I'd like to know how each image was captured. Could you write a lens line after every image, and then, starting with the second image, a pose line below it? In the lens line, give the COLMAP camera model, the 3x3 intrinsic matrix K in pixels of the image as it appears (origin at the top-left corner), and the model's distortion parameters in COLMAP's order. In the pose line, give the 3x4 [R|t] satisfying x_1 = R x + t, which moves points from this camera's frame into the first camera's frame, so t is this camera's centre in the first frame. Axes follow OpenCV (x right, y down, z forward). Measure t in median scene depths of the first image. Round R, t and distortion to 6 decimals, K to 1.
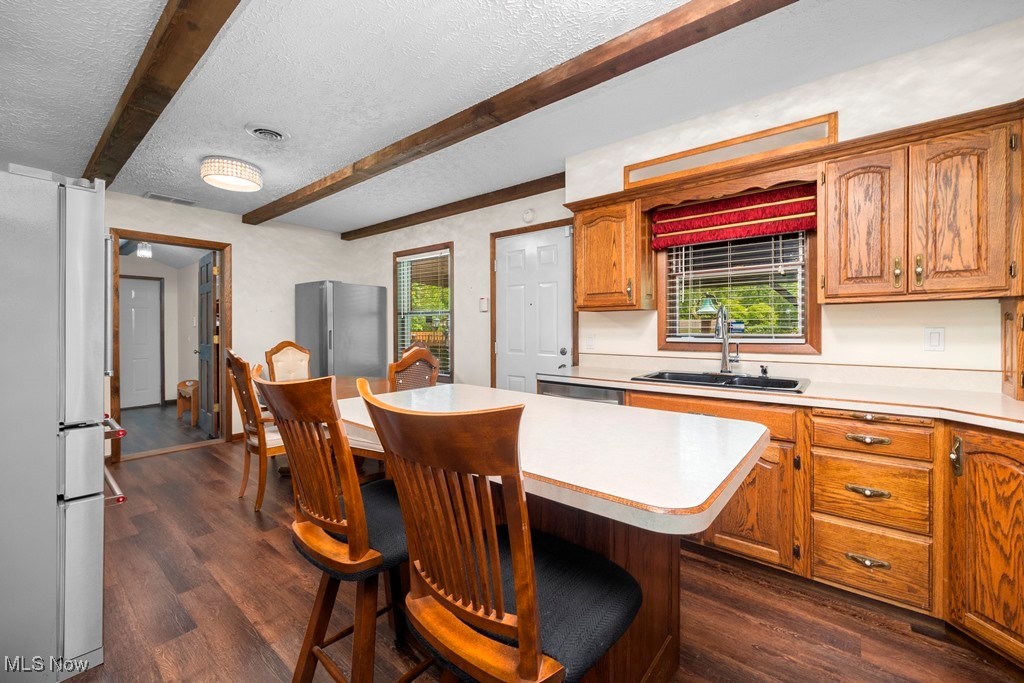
lens RADIAL K [[419.2, 0, 514.9], [0, 419.2, 326.4], [0, 0, 1]] dist [-0.001992, -0.000182]
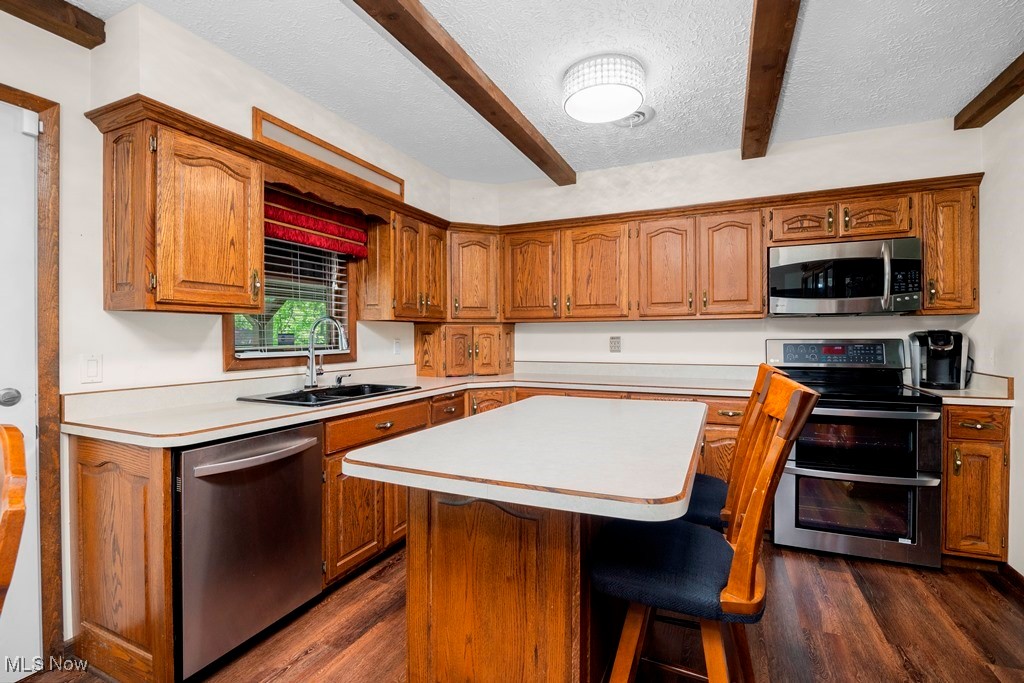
lens RADIAL K [[472.7, 0, 512.0], [0, 472.7, 341.5], [0, 0, 1]] dist [-0.000309, 0.000033]
pose [[-0.257062, -0.002324, 0.966392, -0.637277], [0.005205, 0.999979, 0.003789, 0.005867], [-0.966381, 0.006004, -0.257044, 0.836637]]
